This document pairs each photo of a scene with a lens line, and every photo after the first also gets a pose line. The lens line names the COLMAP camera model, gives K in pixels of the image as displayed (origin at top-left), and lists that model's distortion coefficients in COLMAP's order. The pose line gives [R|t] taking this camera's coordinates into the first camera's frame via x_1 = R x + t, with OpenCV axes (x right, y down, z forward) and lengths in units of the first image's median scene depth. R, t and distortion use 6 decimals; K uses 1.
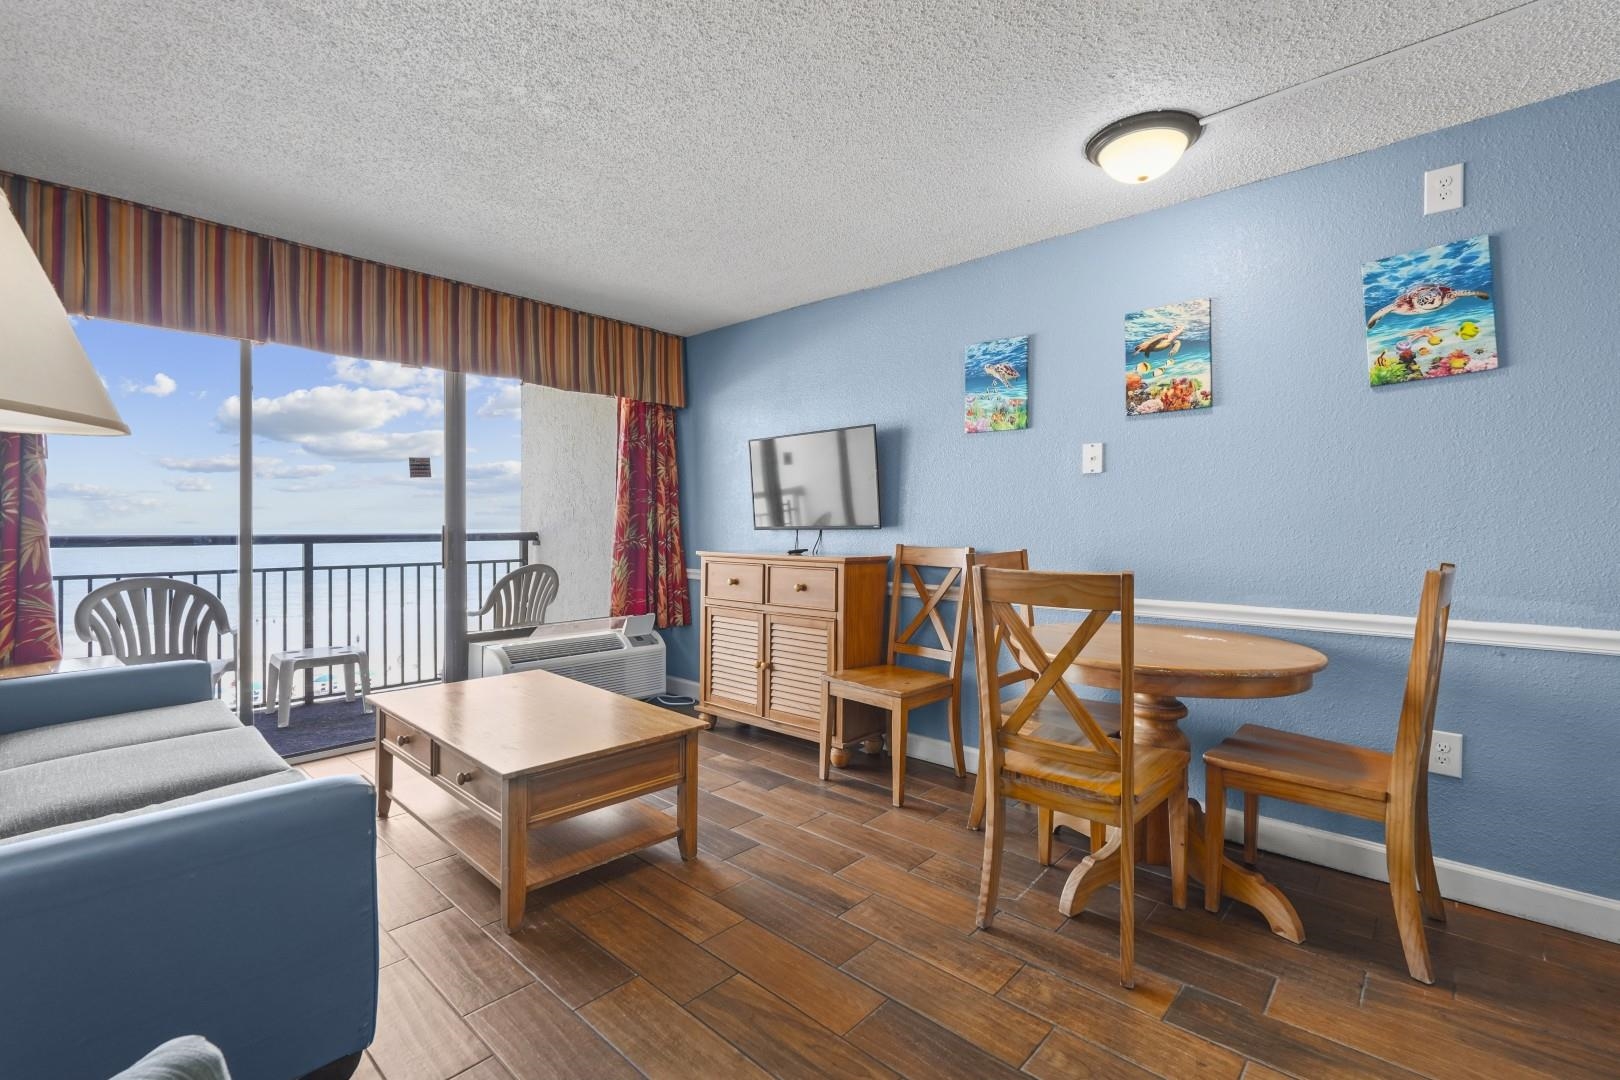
lens RADIAL K [[721.7, 0, 815.1], [0, 721.7, 522.3], [0, 0, 1]] dist [-0.000062, 0.000952]
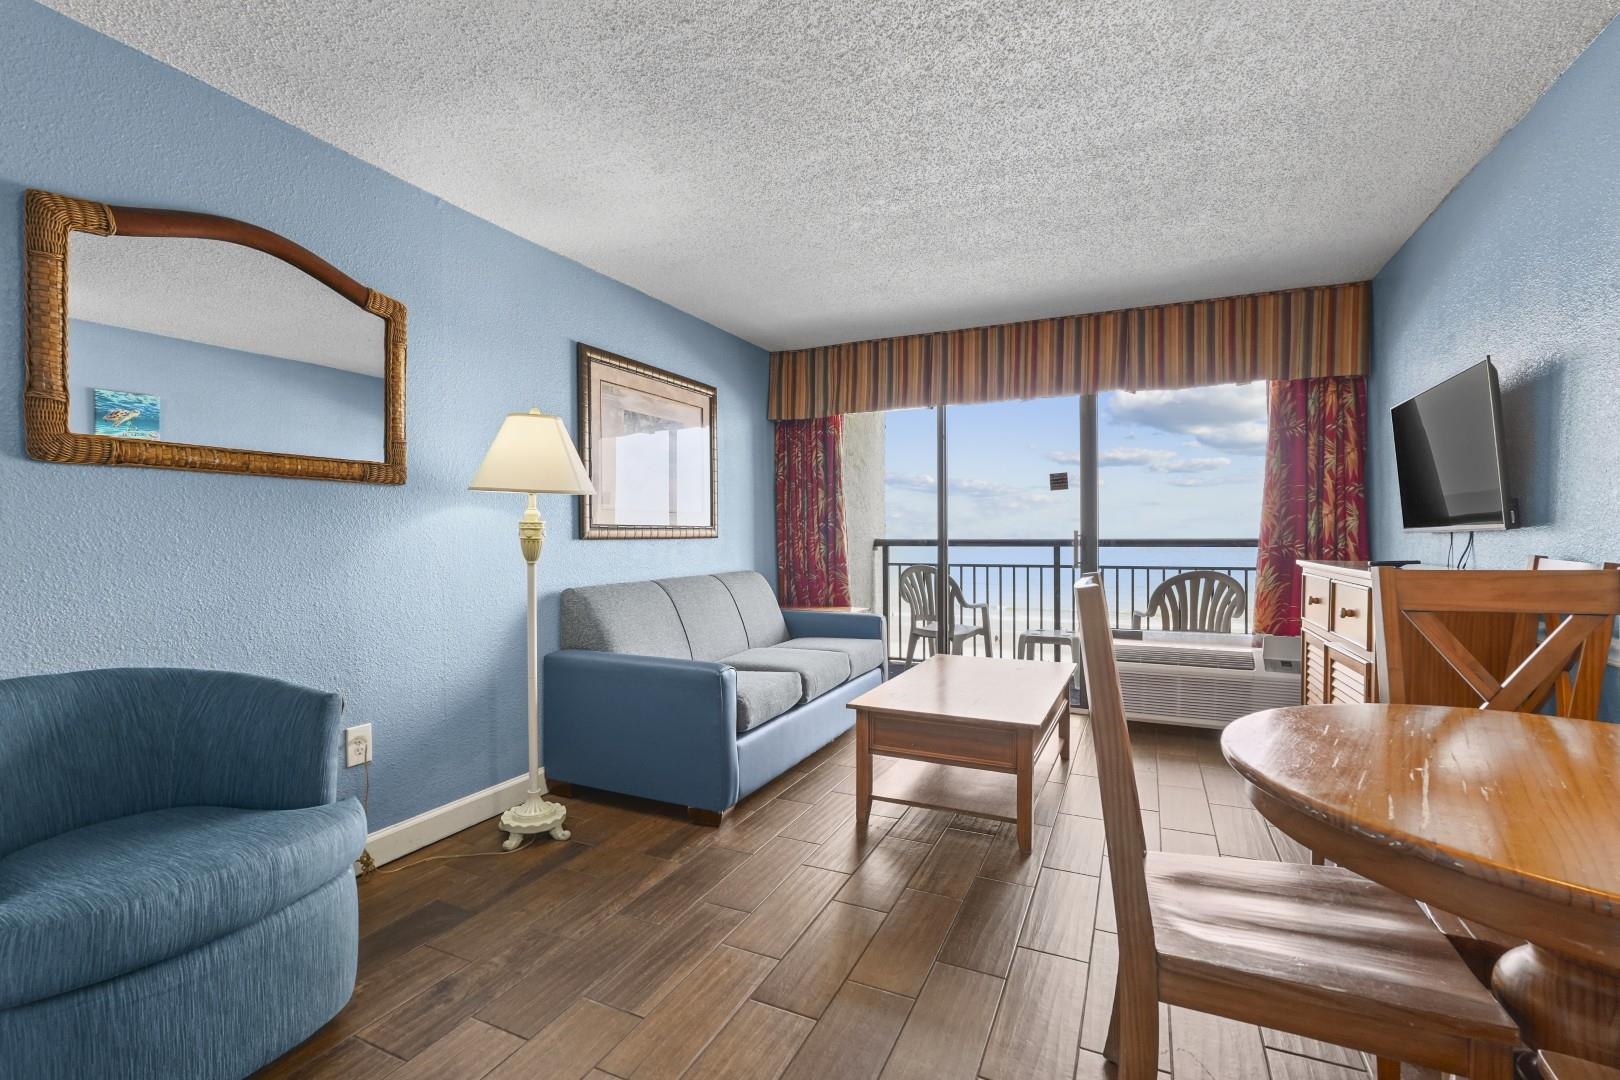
lens RADIAL K [[721.7, 0, 808.2], [0, 721.7, 539.6], [0, 0, 1]] dist [-0.000062, 0.000952]
pose [[0.325066, 0.002990, -0.945687, 0.357019], [0.013338, 0.999881, 0.007746, 0.002380], [0.945597, -0.015131, 0.324987, 0.195635]]
